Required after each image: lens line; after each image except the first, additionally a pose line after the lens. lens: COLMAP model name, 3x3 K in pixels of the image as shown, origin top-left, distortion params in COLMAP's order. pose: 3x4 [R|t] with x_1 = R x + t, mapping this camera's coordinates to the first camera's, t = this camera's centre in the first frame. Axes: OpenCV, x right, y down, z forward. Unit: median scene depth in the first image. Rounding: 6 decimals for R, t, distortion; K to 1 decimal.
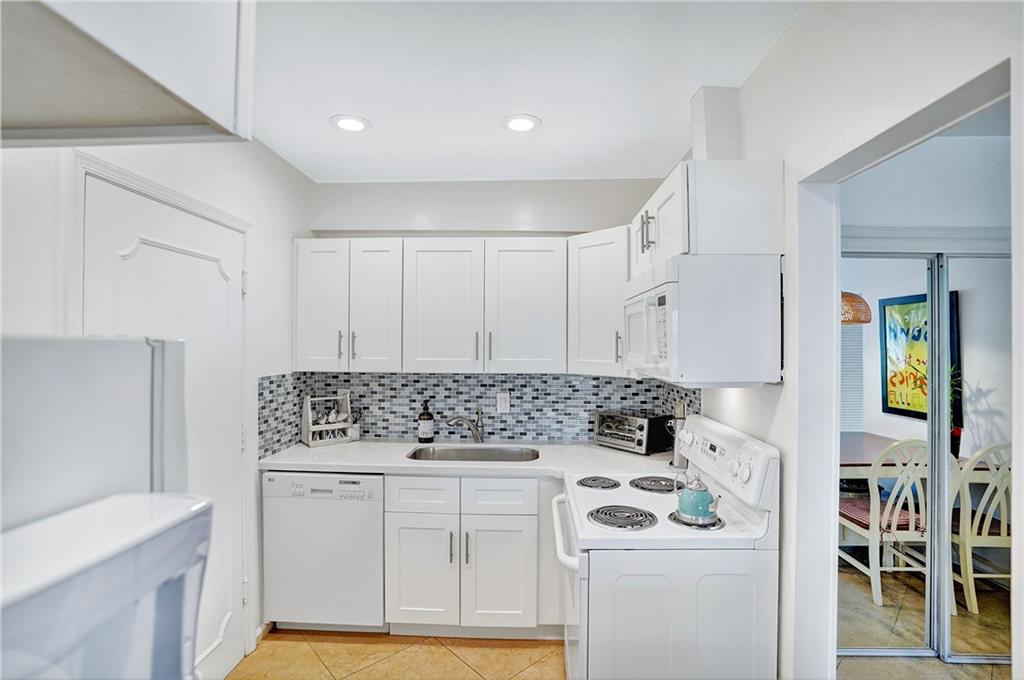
lens RADIAL K [[481.7, 0, 514.4], [0, 481.7, 336.7], [0, 0, 1]] dist [-0.047292, 0.009150]
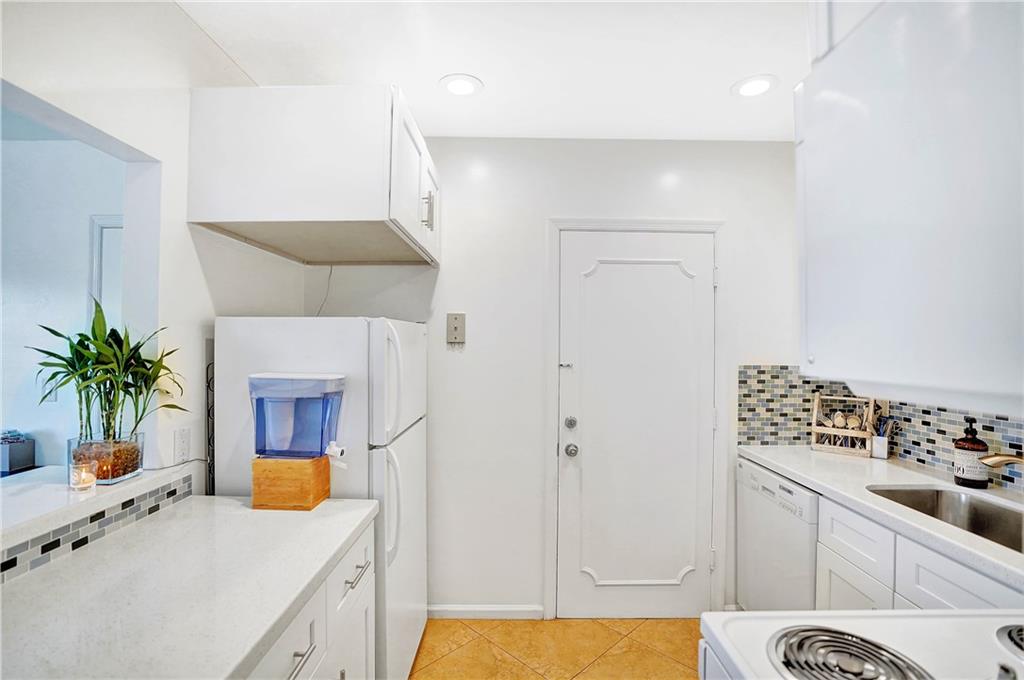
lens RADIAL K [[481.7, 0, 494.6], [0, 481.7, 337.4], [0, 0, 1]] dist [-0.047292, 0.009150]
pose [[0.030117, -0.012695, -0.999466, 0.438105], [0.007972, 0.999891, -0.012460, 0.029581], [0.999515, -0.007592, 0.030215, 0.389678]]
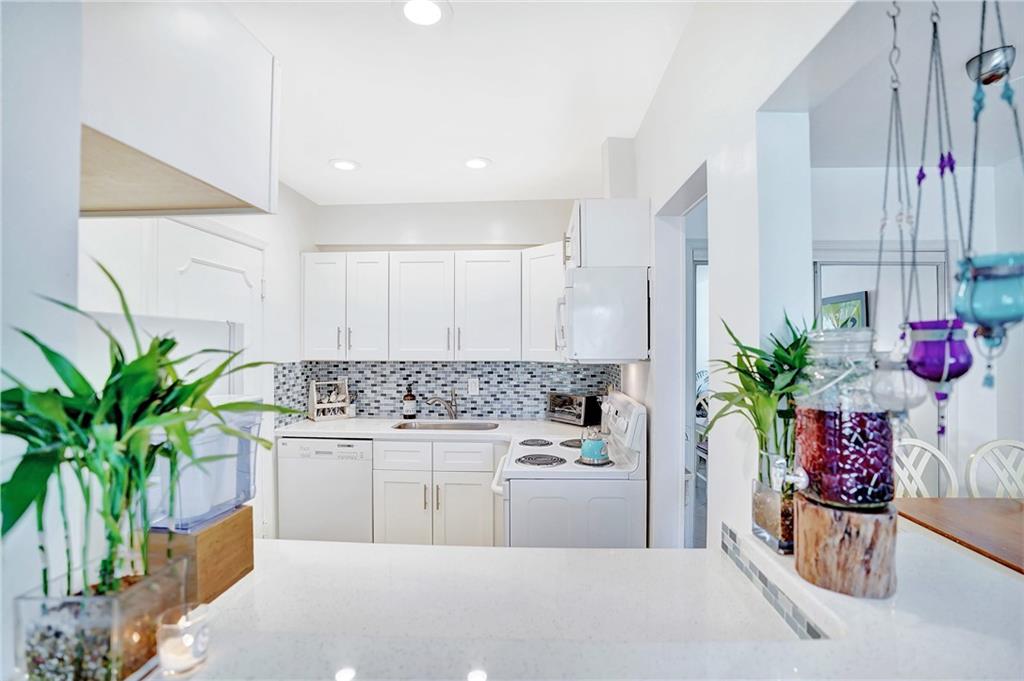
lens RADIAL K [[481.7, 0, 509.5], [0, 481.7, 339.2], [0, 0, 1]] dist [-0.047292, 0.009150]
pose [[0.999708, -0.004181, -0.023819, 0.107047], [0.004206, 0.999991, 0.001013, 0.019563], [0.023815, -0.001113, 0.999716, -0.228896]]
